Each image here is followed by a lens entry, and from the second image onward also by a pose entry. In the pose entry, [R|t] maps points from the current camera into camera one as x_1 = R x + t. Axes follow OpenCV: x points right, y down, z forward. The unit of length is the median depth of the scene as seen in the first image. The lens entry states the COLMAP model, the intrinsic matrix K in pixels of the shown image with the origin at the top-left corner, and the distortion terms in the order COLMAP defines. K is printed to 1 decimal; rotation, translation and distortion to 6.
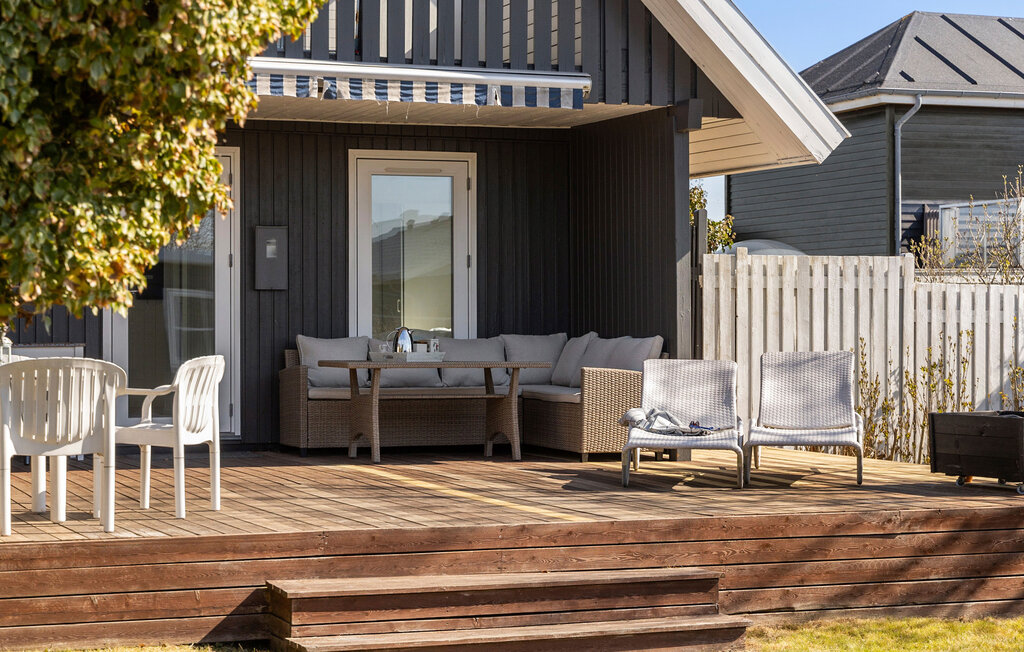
lens RADIAL K [[2172.9, 0, 512.0], [0, 2172.9, 326.0], [0, 0, 1]] dist [0.098252, -0.109465]
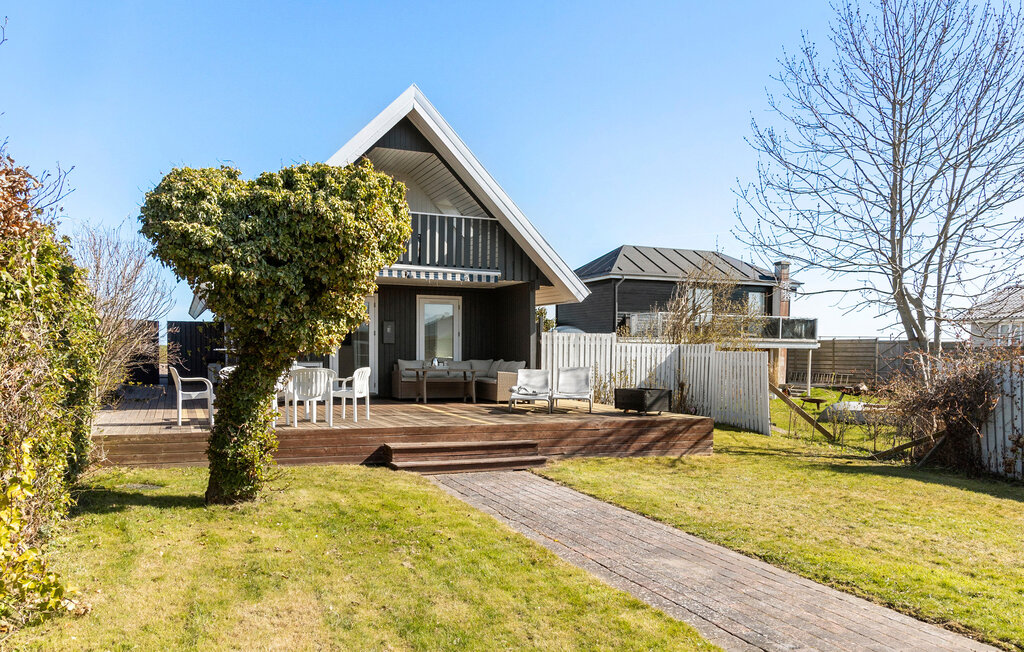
lens RADIAL K [[817.8, 0, 550.7], [0, 817.8, 397.4], [0, 0, 1]] dist [0.033463, 0.000685]
pose [[0.997274, 0.010314, 0.073064, 0.025245], [-0.014458, 0.998302, 0.056427, -0.009699], [-0.072358, -0.057329, 0.995730, -0.103294]]
